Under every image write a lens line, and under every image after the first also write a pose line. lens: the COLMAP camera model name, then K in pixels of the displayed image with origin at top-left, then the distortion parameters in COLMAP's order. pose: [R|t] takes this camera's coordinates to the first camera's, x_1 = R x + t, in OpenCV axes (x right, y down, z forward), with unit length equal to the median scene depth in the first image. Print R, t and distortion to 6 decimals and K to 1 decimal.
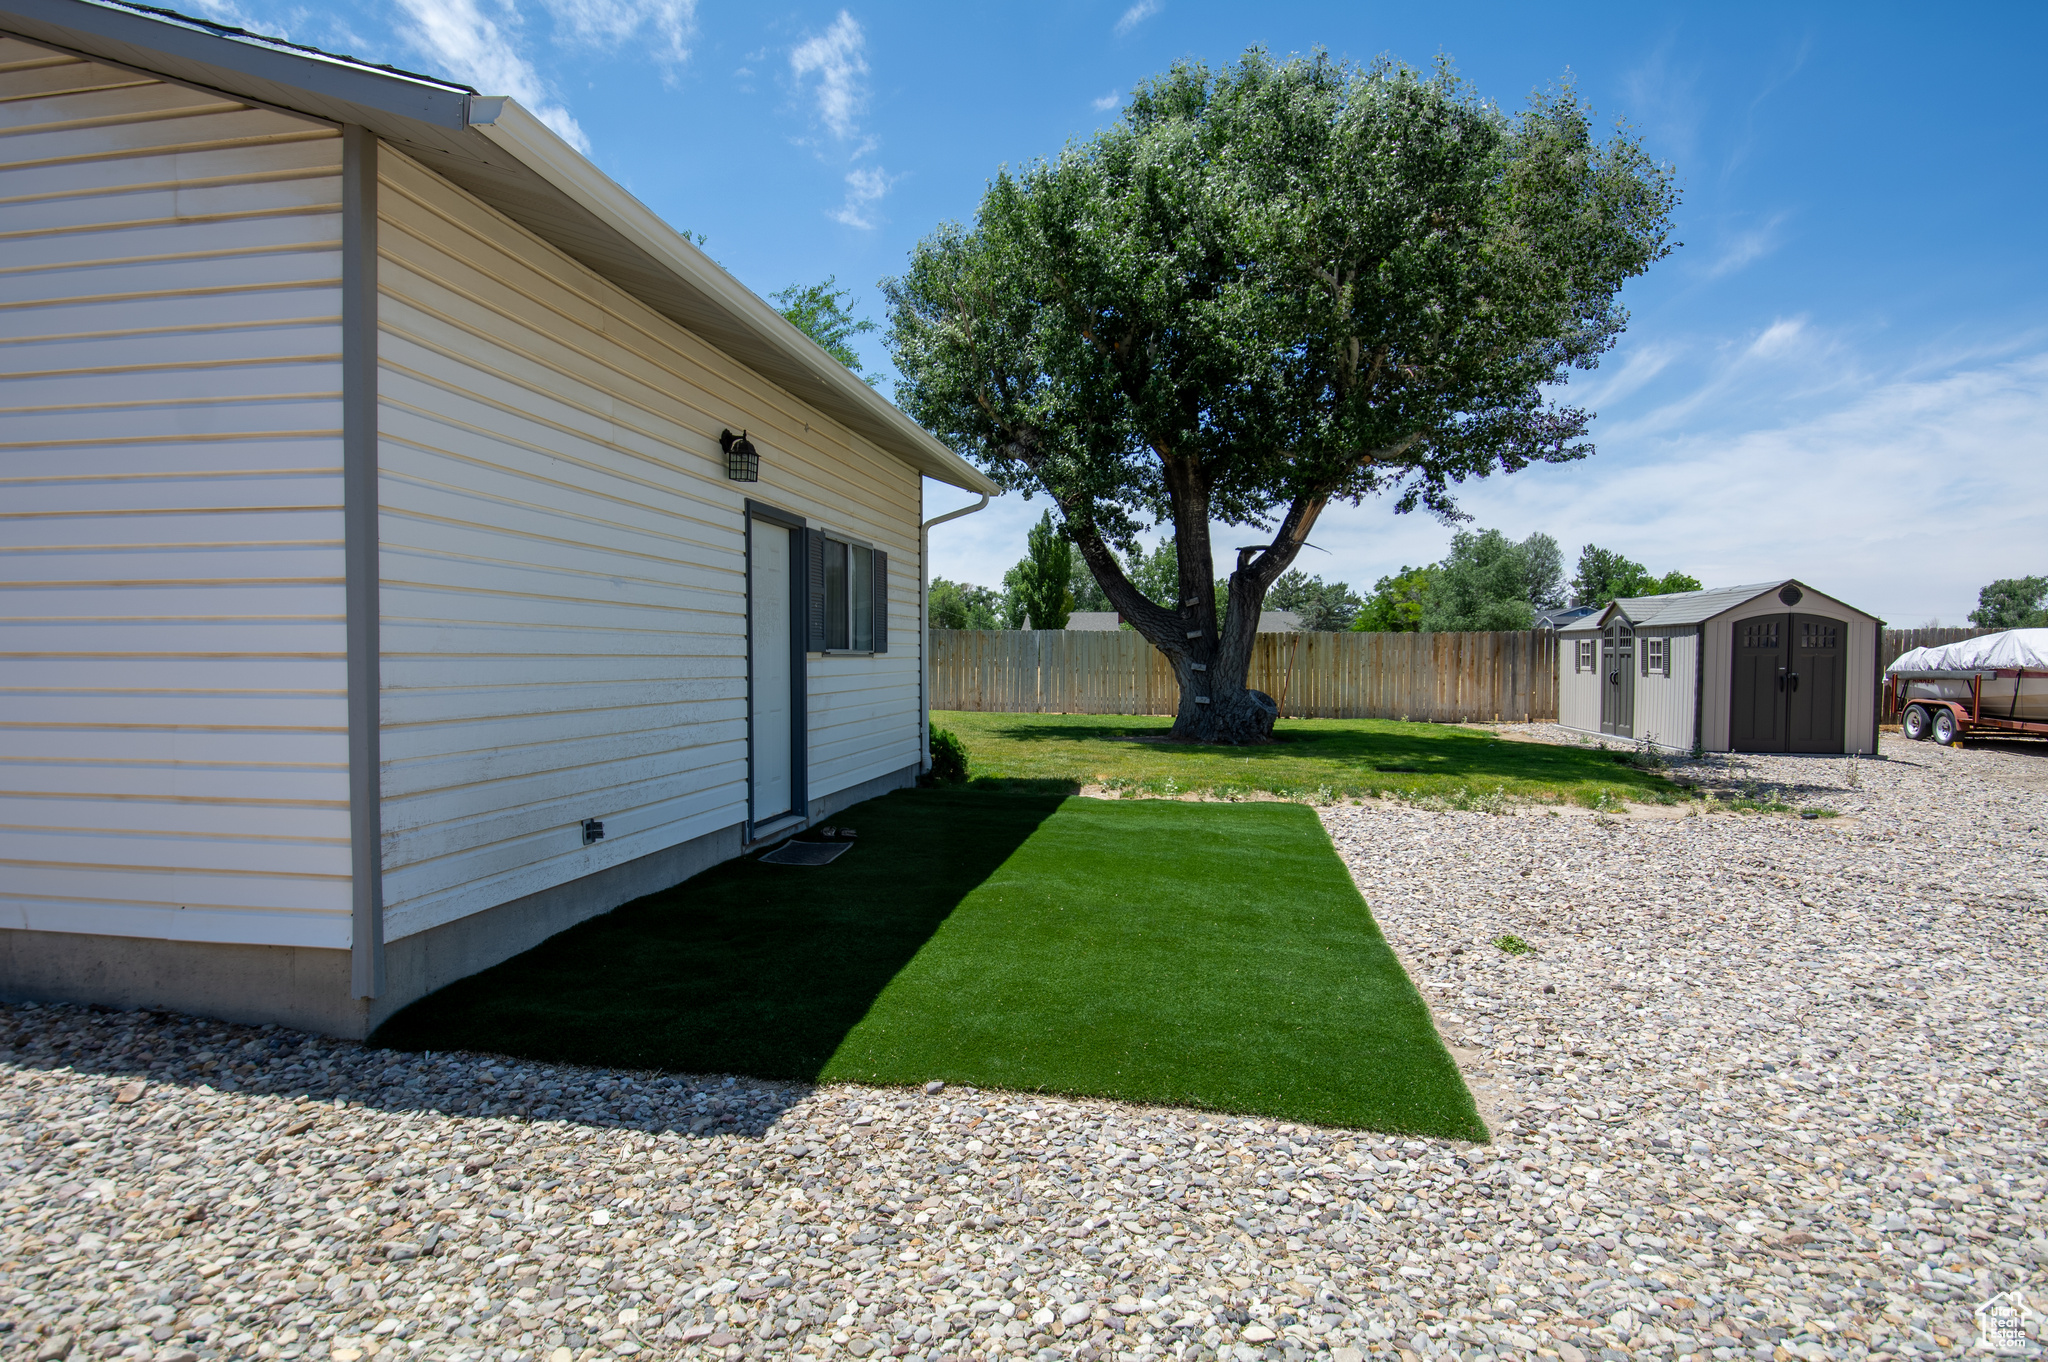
lens RADIAL K [[1105.3, 0, 1017.4], [0, 1105.3, 694.7], [0, 0, 1]] dist [0.001442, -0.016396]
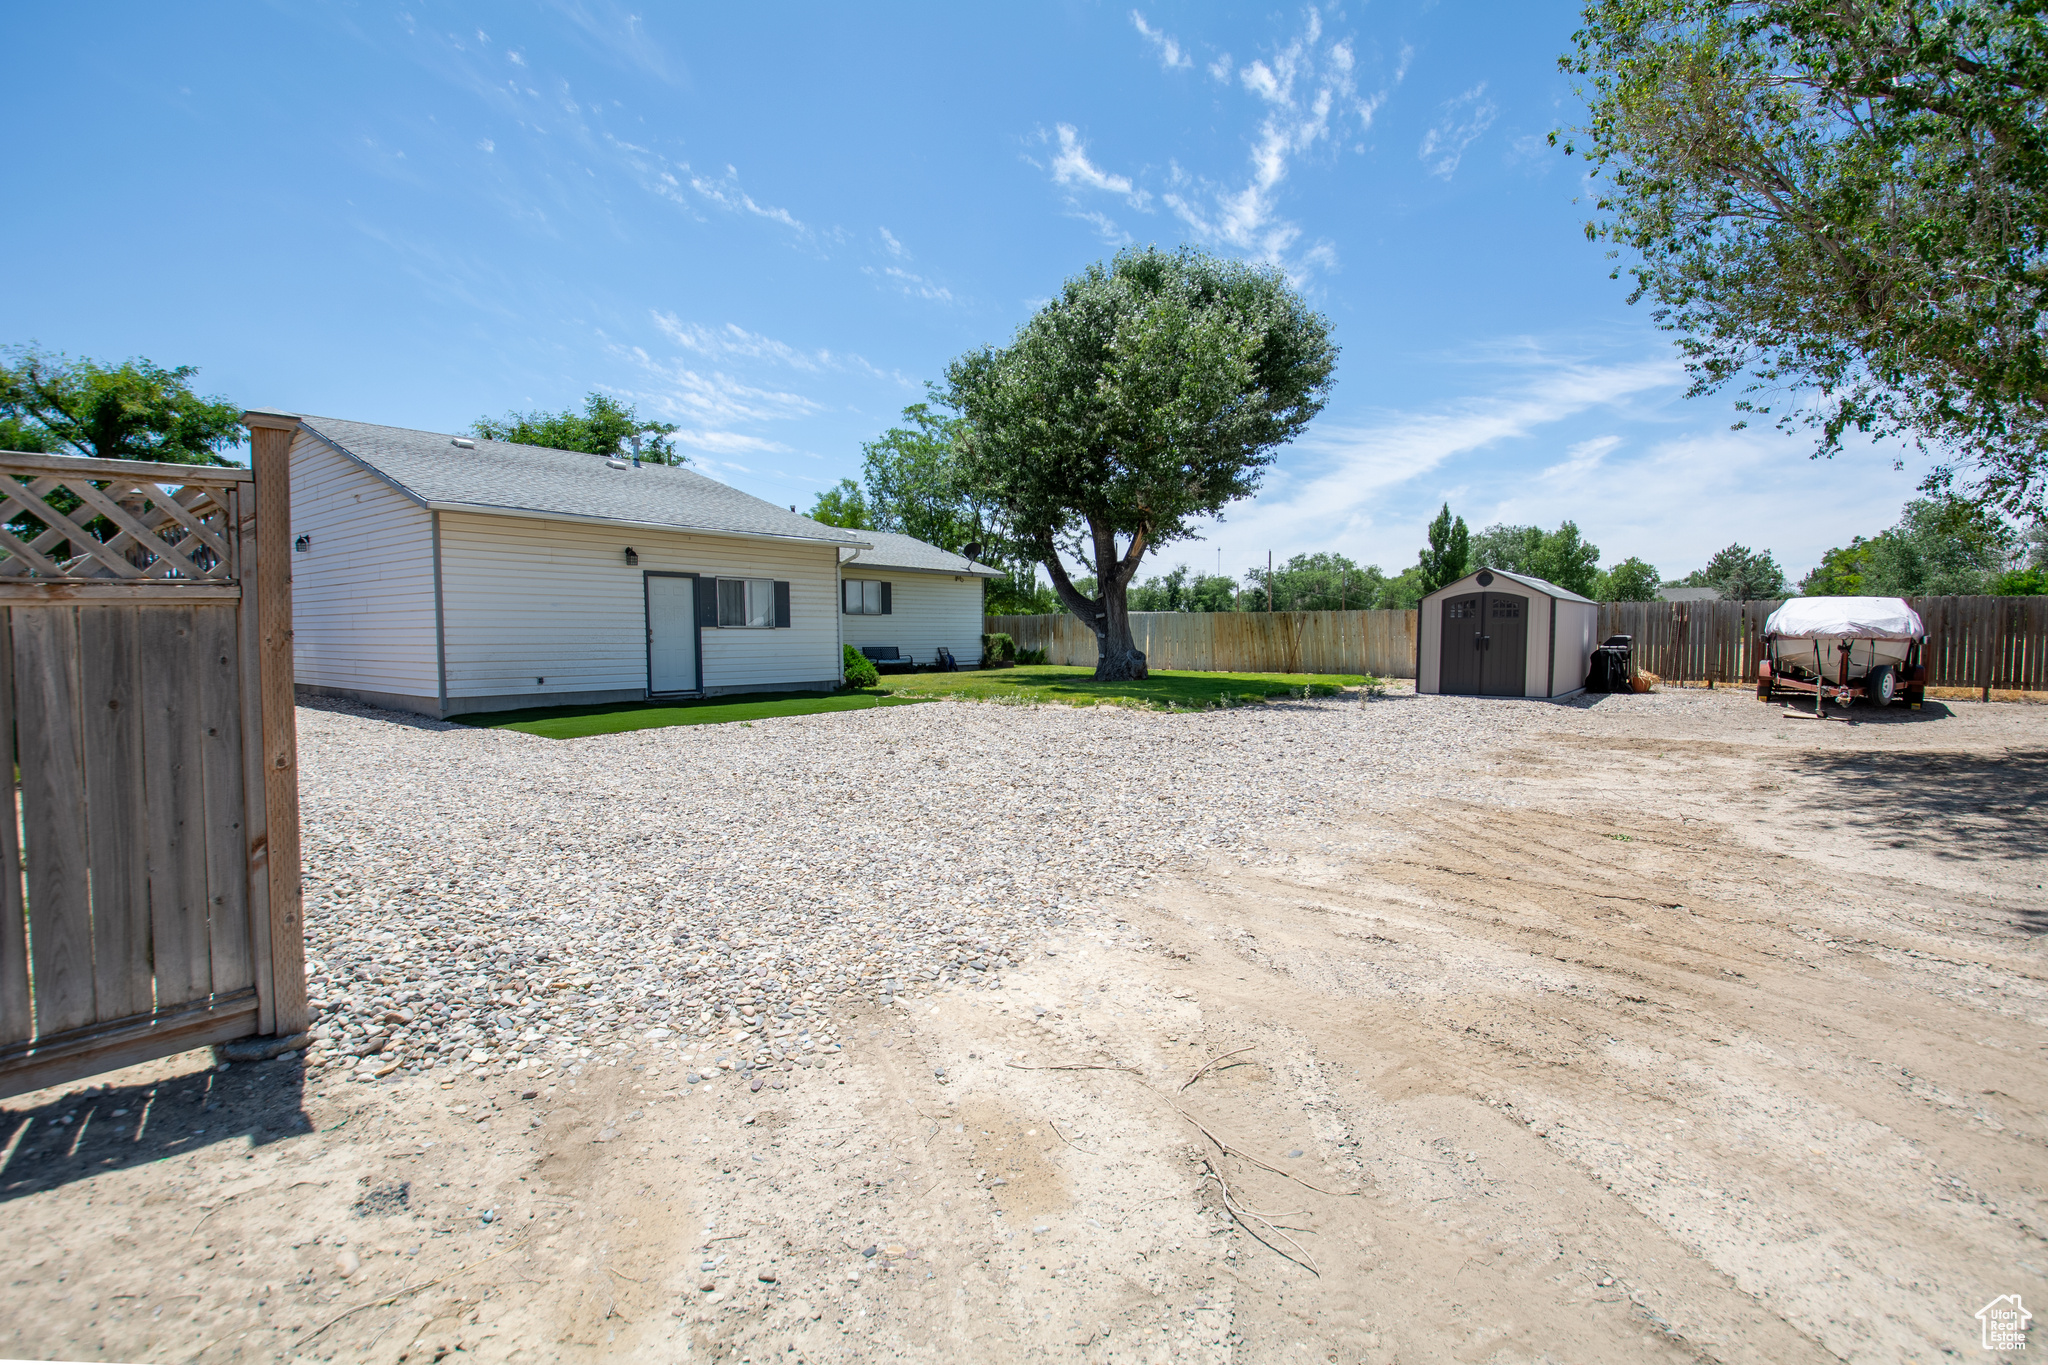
lens RADIAL K [[920.5, 0, 1028.6], [0, 920.5, 686.0], [0, 0, 1]] dist [-0.025274, 0.000197]
pose [[0.887966, 0.019229, -0.459507, 2.925907], [-0.009725, 0.999687, 0.023041, 0.082978], [0.459806, -0.015990, 0.887875, -1.018967]]
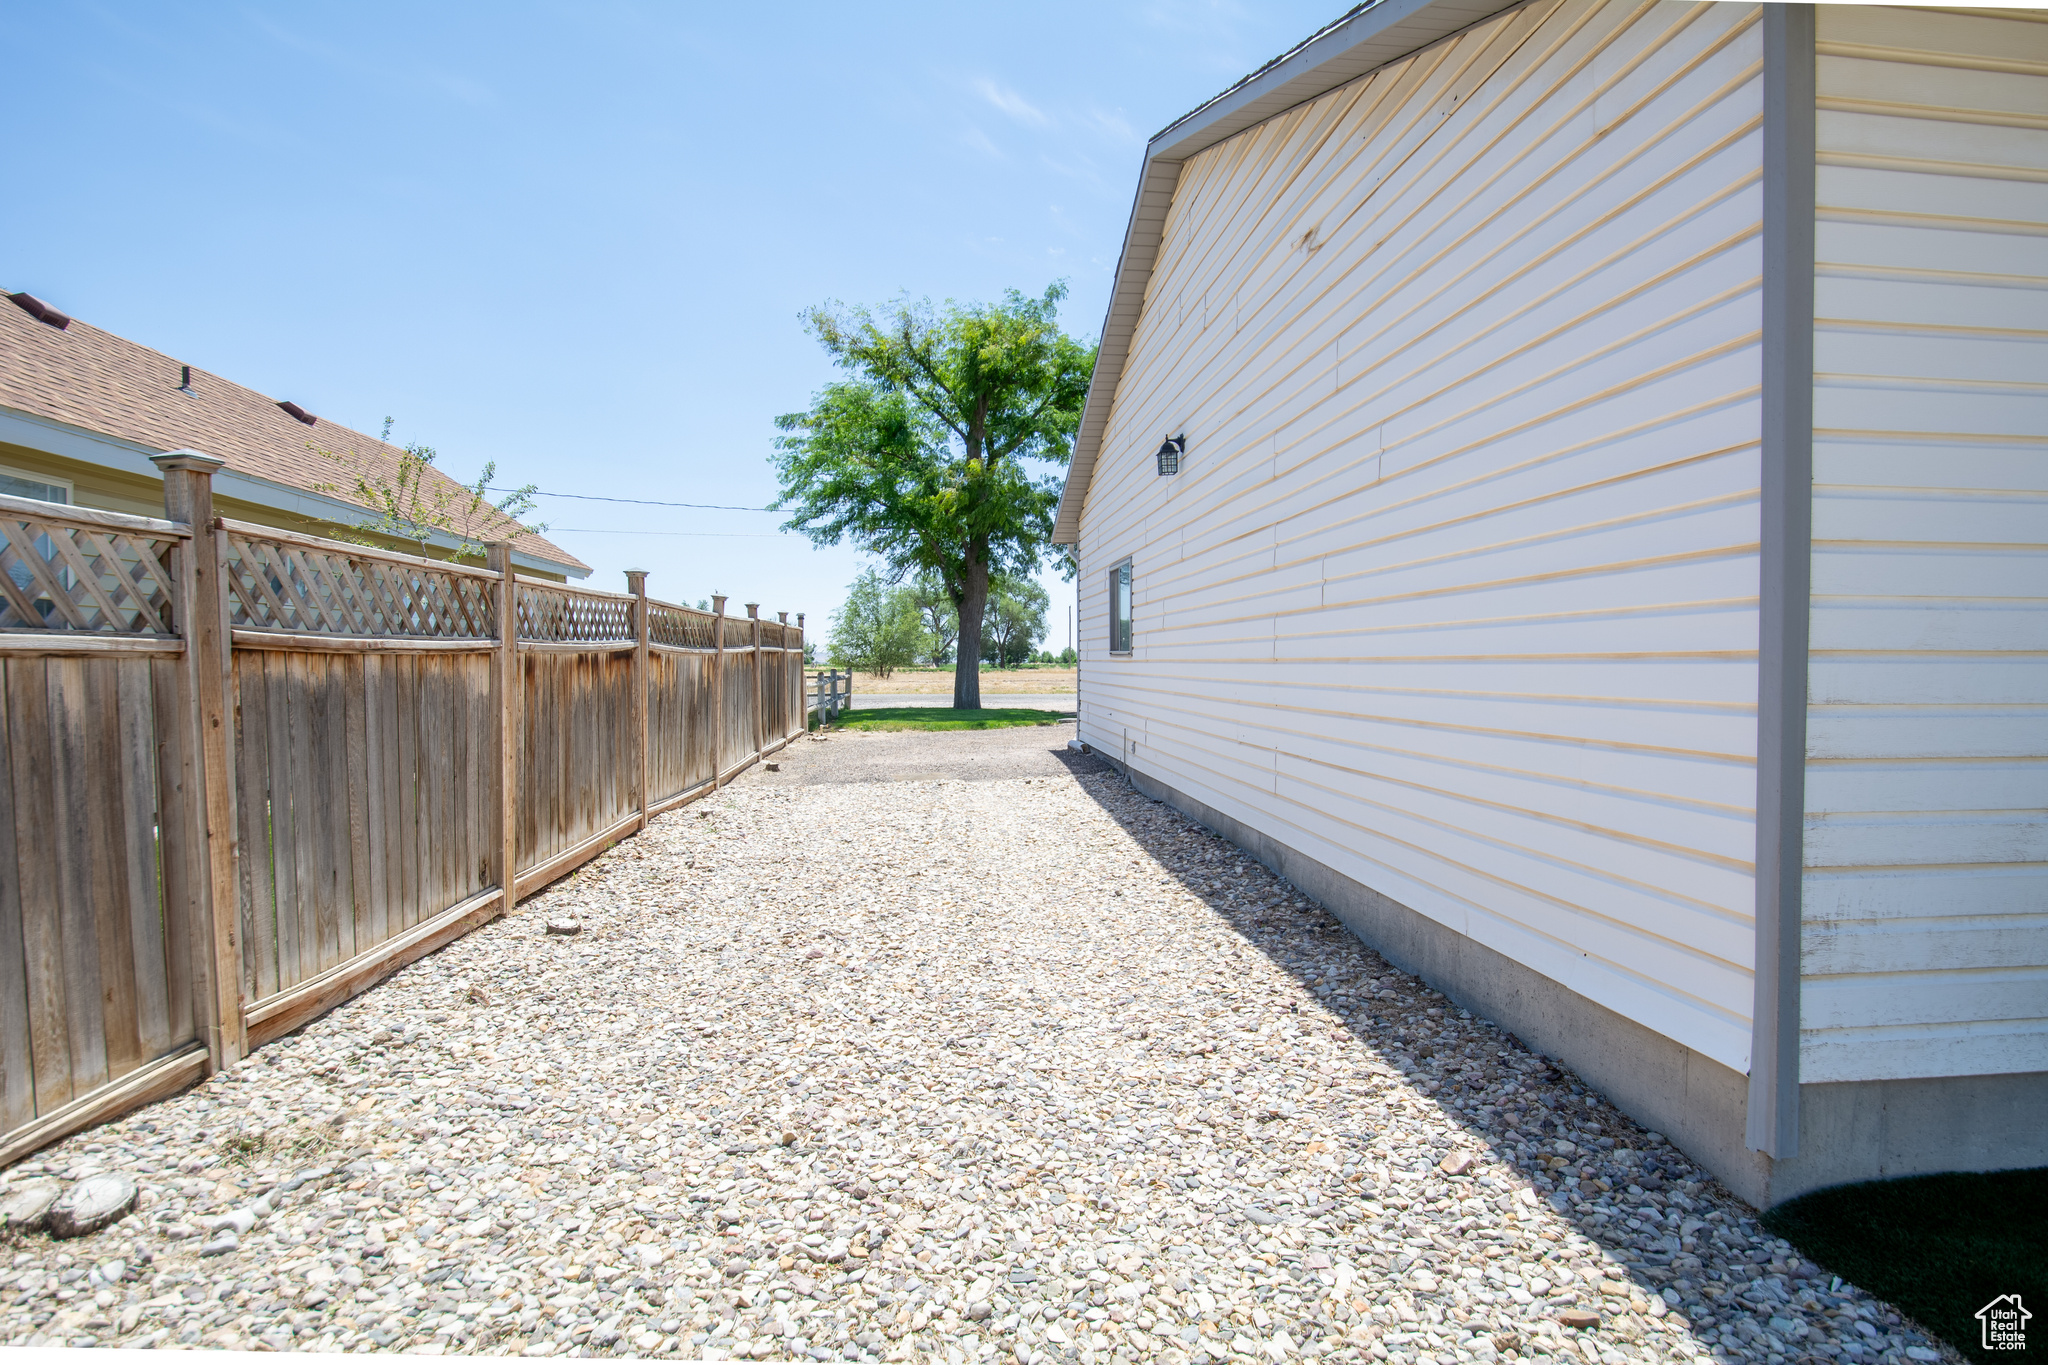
lens RADIAL K [[1105.3, 0, 1017.4], [0, 1105.3, 696.2], [0, 0, 1]] dist [0.001442, -0.016396]
pose [[0.262215, 0.021725, -0.964765, -0.058365], [-0.033630, 0.999345, 0.013364, -0.002780], [0.964423, 0.028941, 0.262774, 0.359439]]
